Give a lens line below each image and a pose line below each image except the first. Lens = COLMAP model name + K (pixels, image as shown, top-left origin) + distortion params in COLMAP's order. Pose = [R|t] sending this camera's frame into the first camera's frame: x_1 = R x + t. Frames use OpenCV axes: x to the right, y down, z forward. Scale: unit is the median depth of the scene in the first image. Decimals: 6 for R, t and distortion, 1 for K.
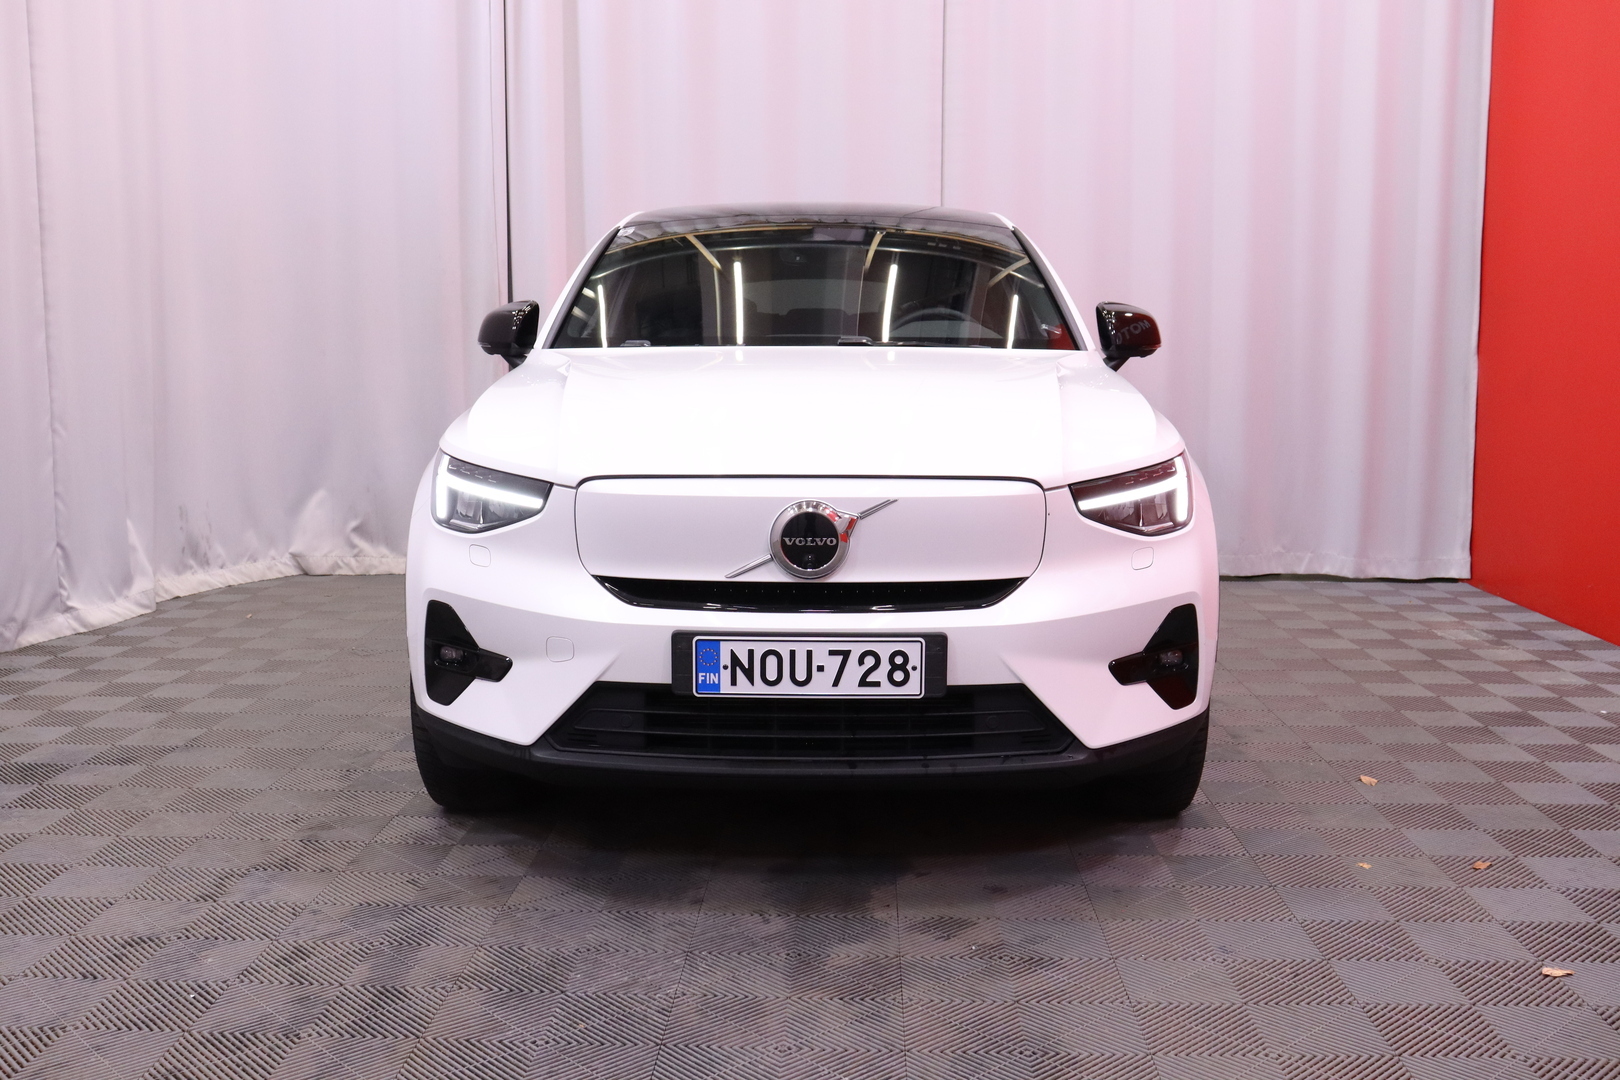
lens RADIAL K [[1581.7, 0, 810.0], [0, 1581.7, 540.0], [0, 0, 1]] dist [-0.102812, 0.137531]
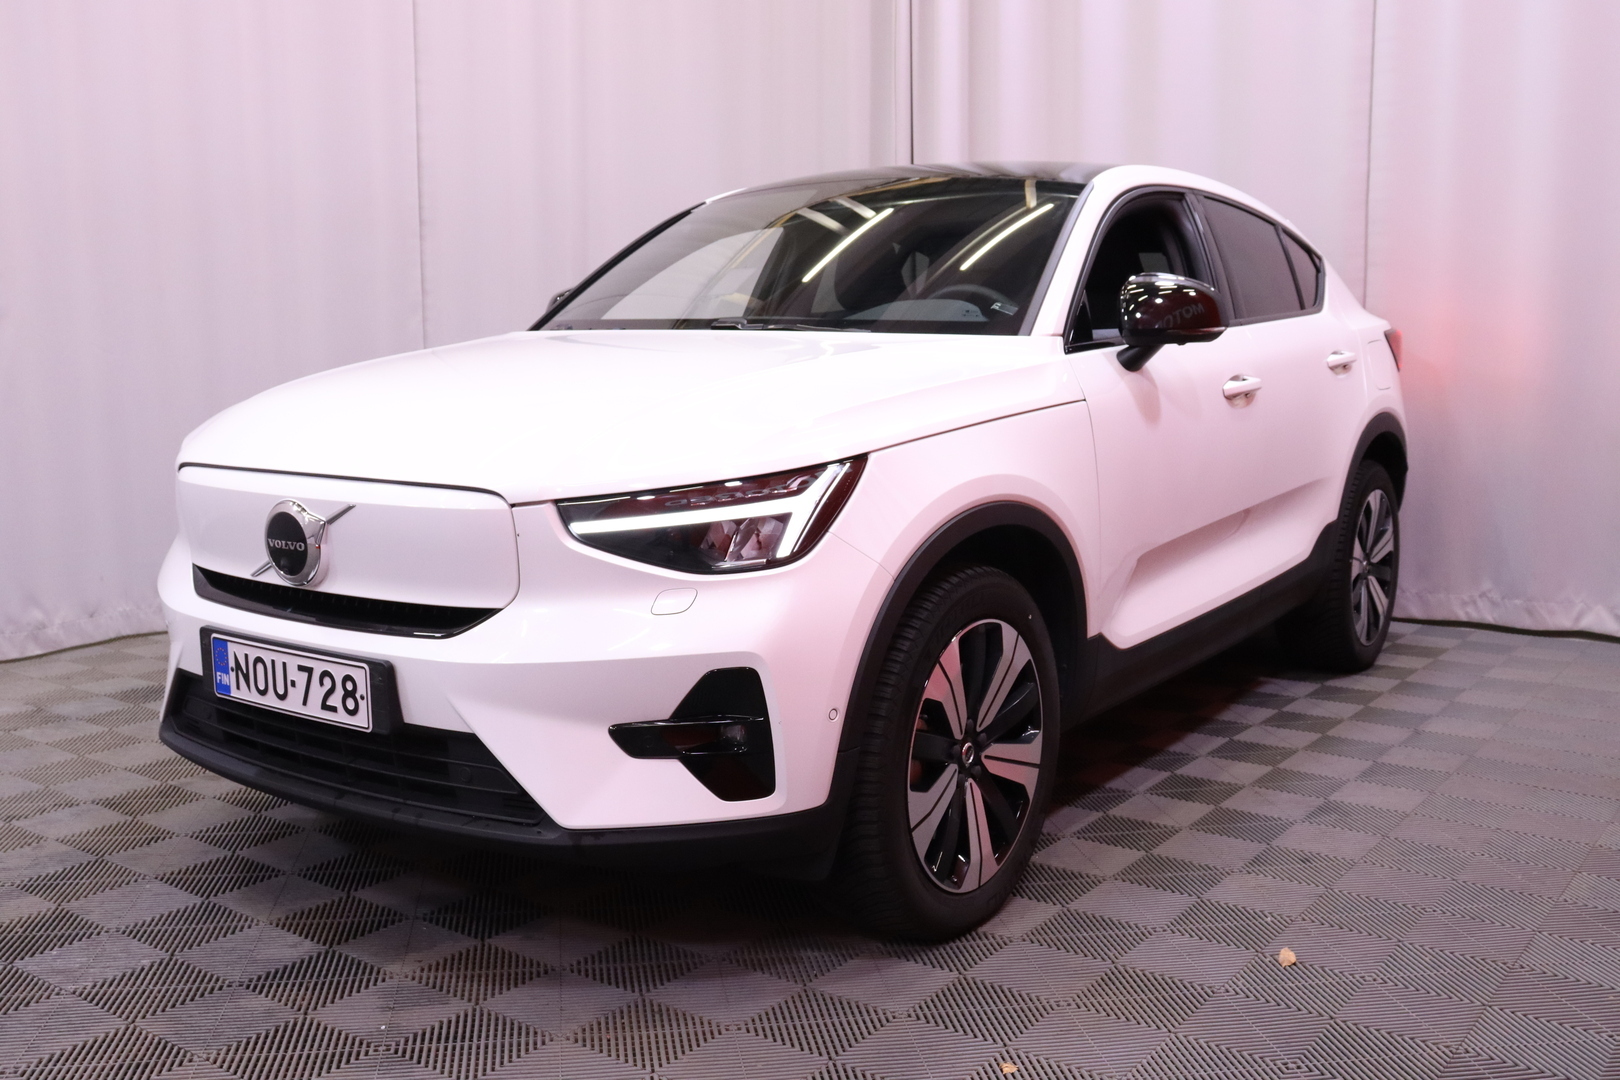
lens RADIAL K [[1581.7, 0, 810.0], [0, 1581.7, 540.0], [0, 0, 1]] dist [-0.102812, 0.137531]
pose [[0.827272, 0.077241, -0.556467, 0.748475], [-0.072279, 0.996905, 0.030923, -0.051203], [0.557133, 0.014640, 0.830294, 0.409008]]
